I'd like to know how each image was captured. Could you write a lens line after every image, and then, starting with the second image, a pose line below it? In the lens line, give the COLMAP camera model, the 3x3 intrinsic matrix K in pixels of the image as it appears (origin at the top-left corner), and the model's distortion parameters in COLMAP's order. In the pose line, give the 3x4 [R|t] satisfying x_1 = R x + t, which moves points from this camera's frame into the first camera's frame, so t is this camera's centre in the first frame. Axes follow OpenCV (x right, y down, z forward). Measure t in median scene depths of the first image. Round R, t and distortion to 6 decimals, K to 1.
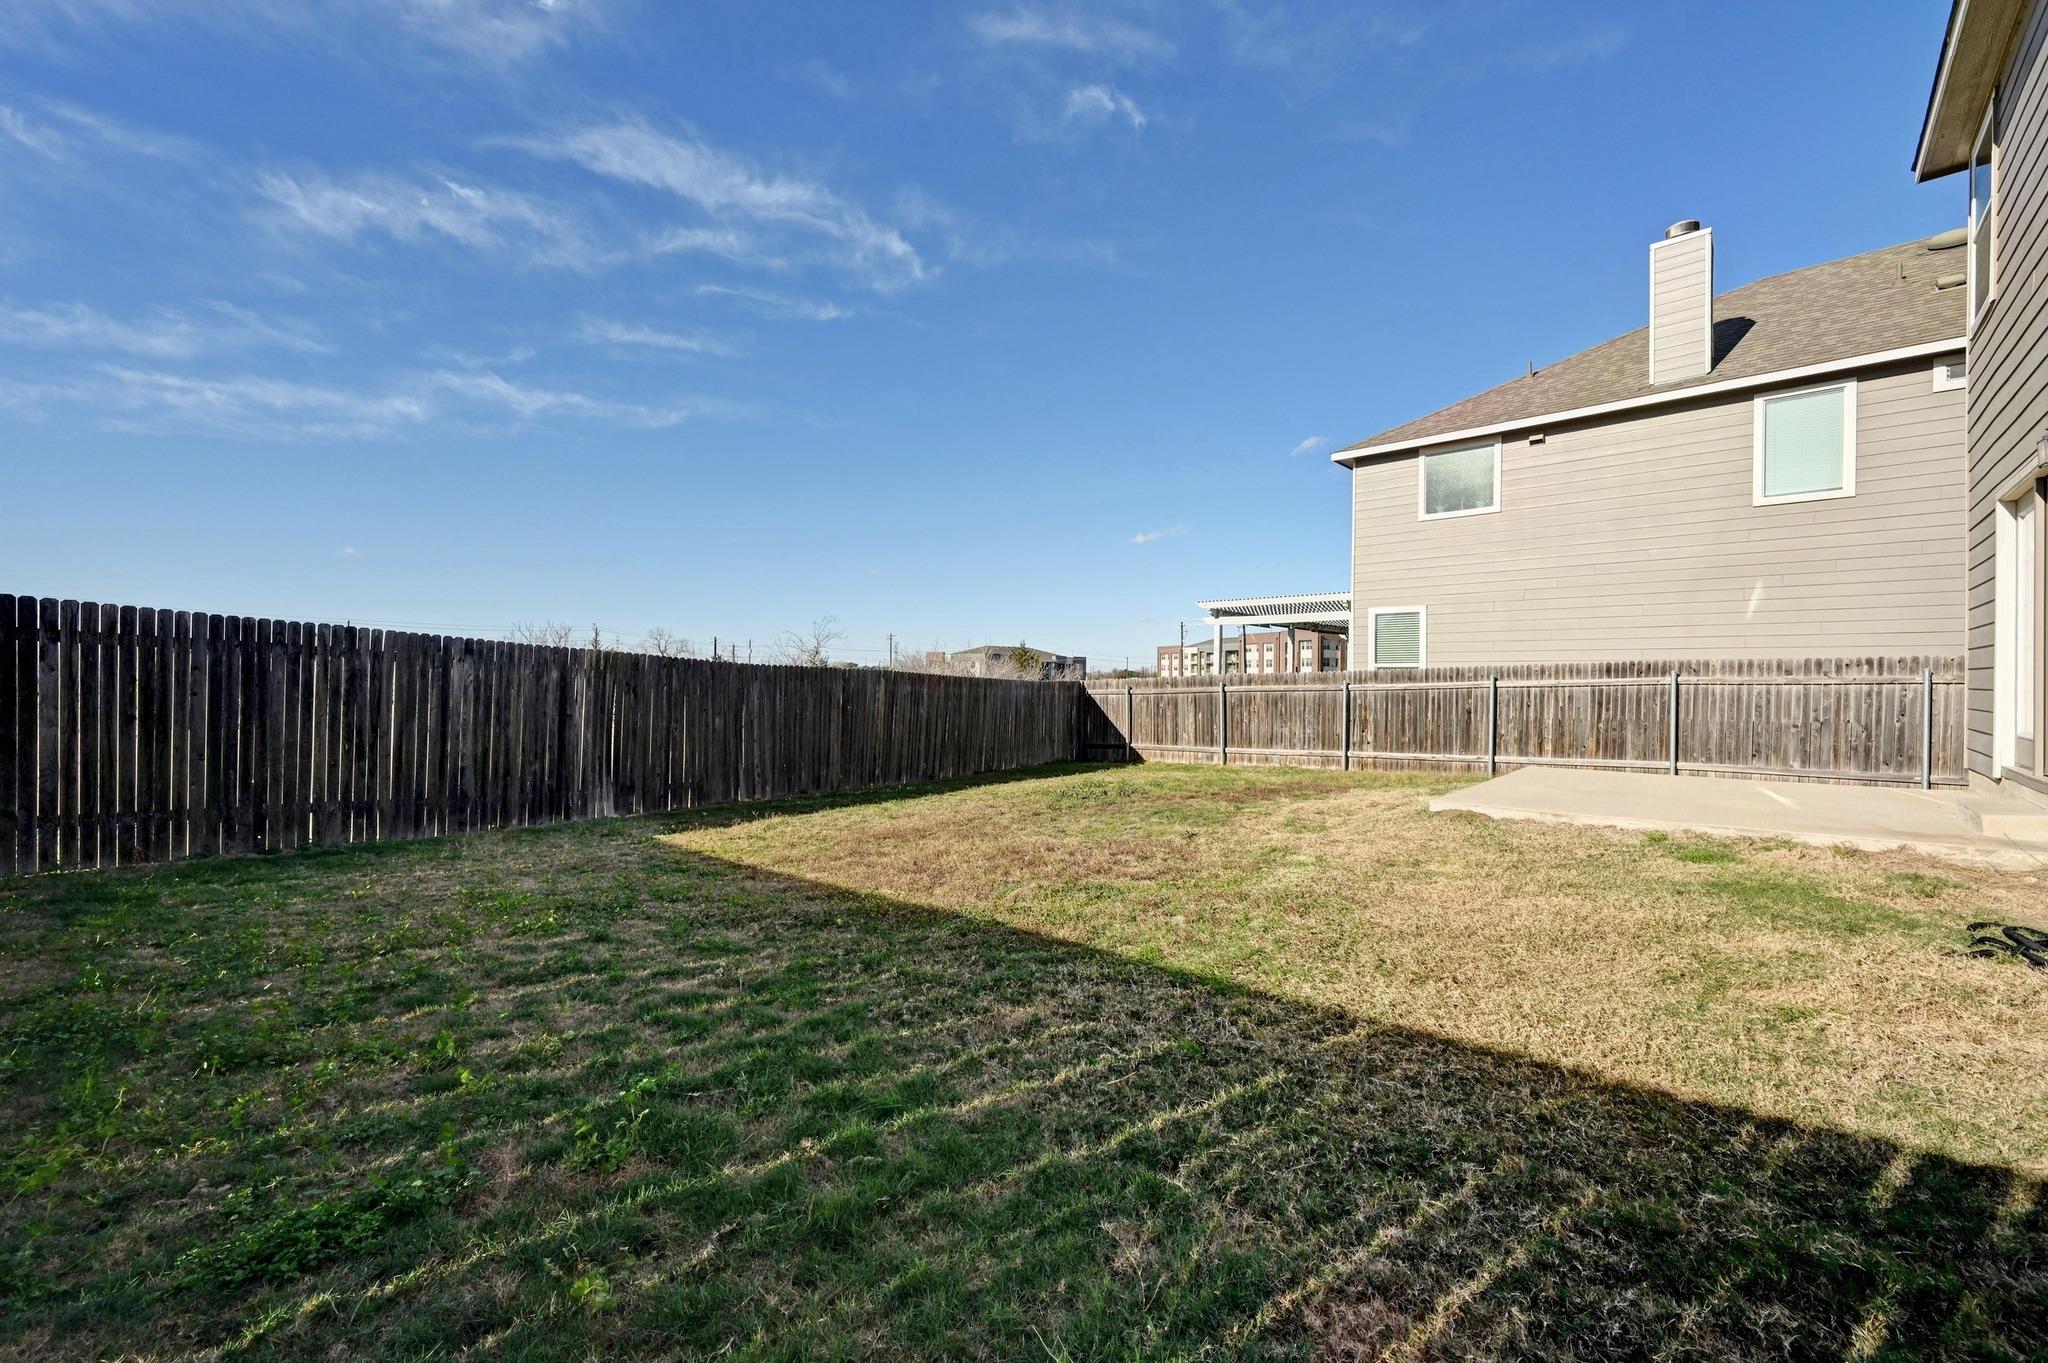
lens RADIAL K [[809.1, 0, 1023.6], [0, 809.1, 676.3], [0, 0, 1]] dist [0.001295, -0.000047]
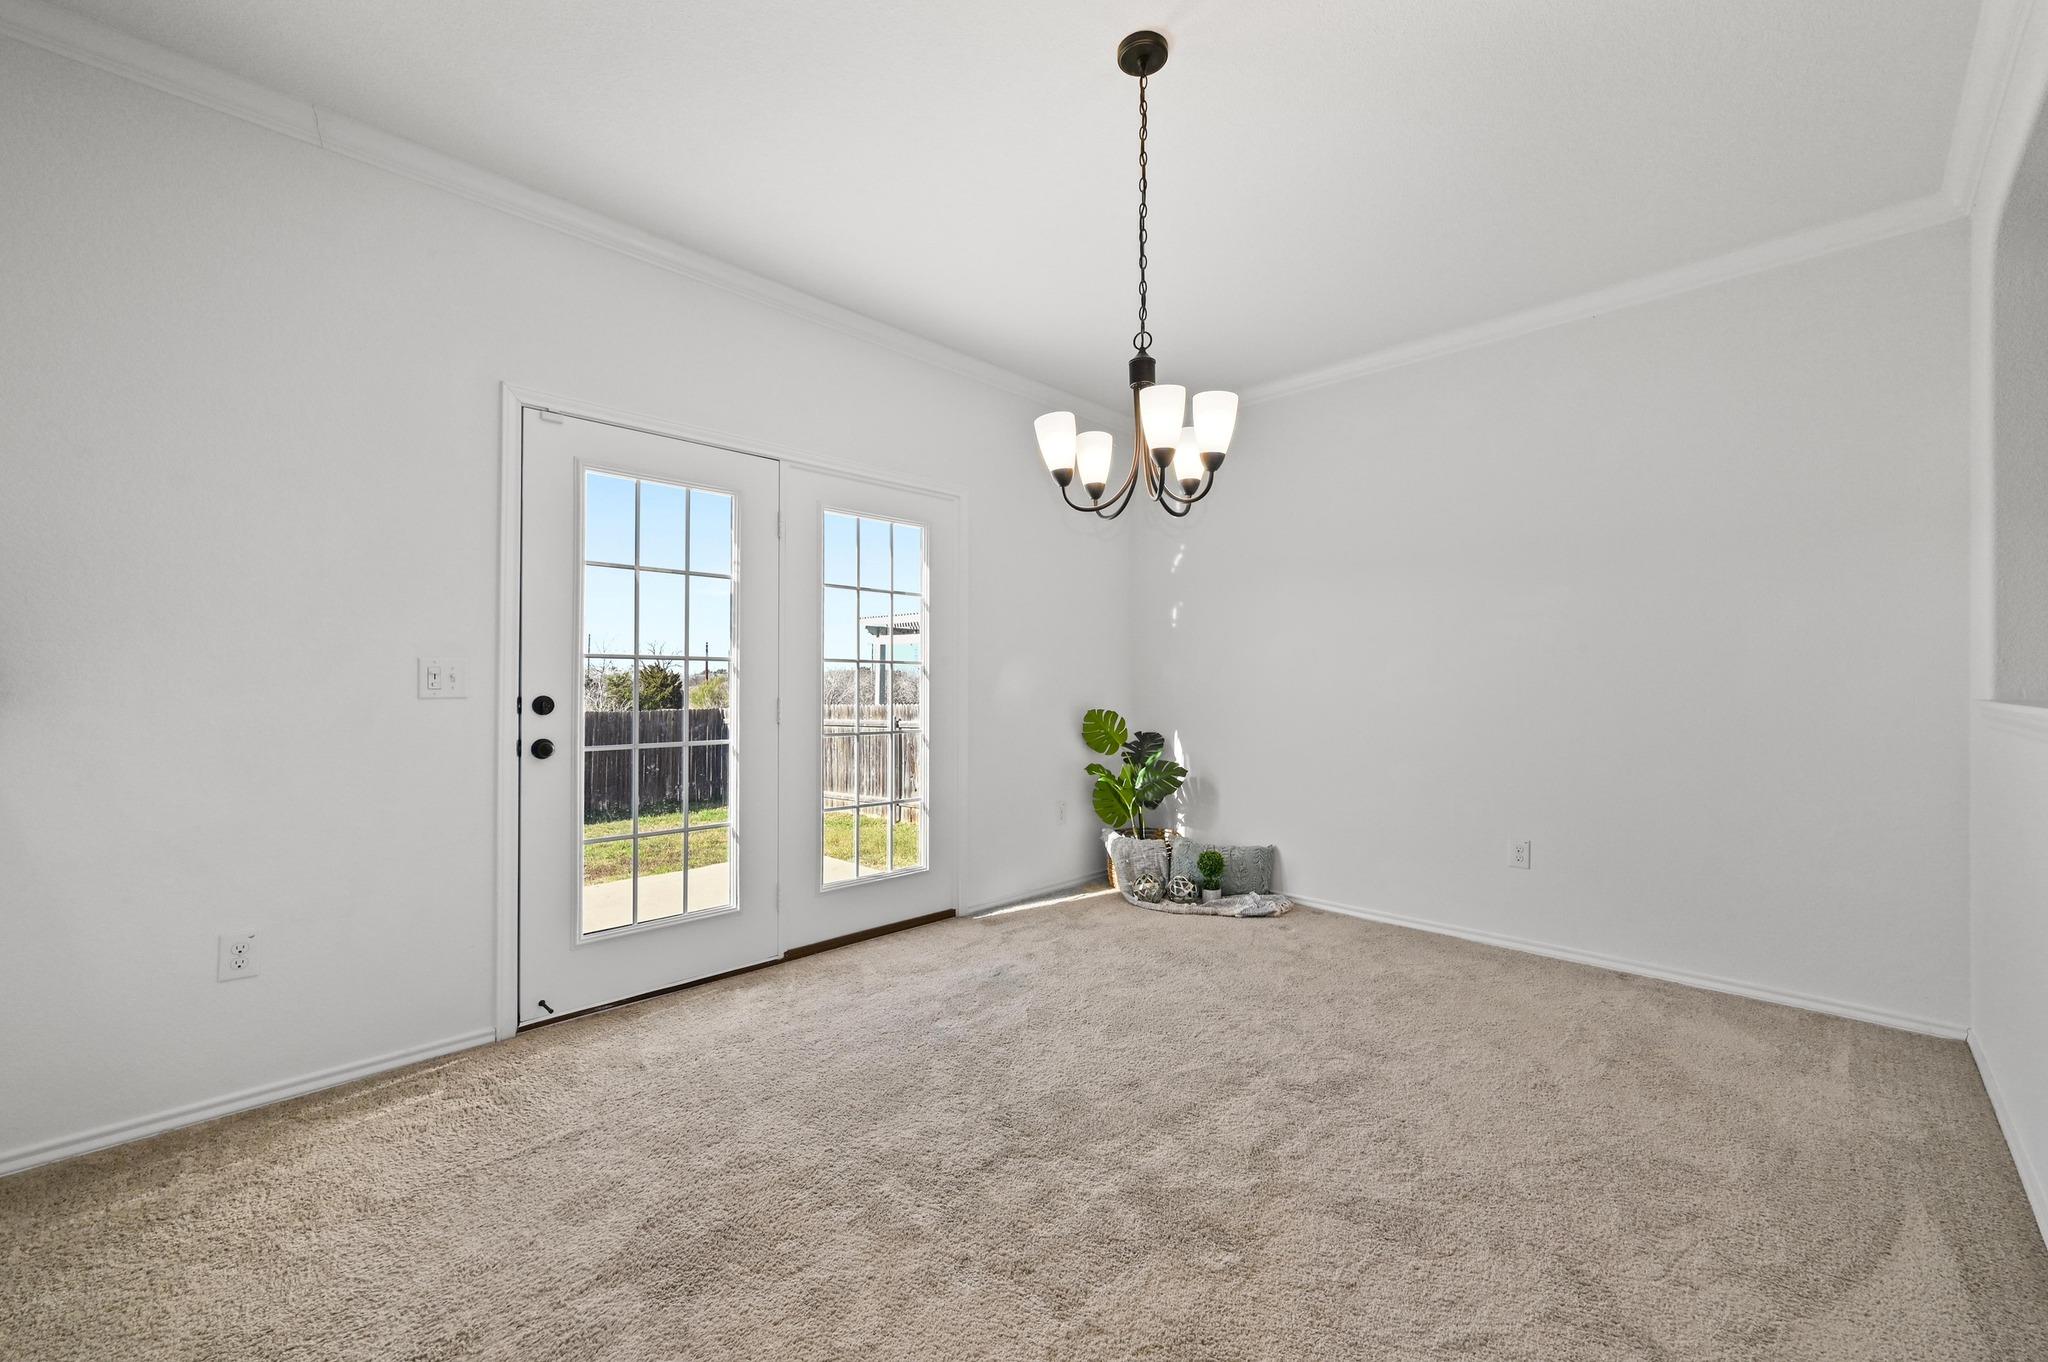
lens RADIAL K [[809.1, 0, 1024.5], [0, 809.1, 675.2], [0, 0, 1]] dist [0.001295, -0.000047]
pose [[0.999334, -0.005569, -0.036073, 0.522610], [0.005343, 0.999966, -0.006349, -0.028459], [0.036108, 0.006152, 0.999329, 0.146567]]
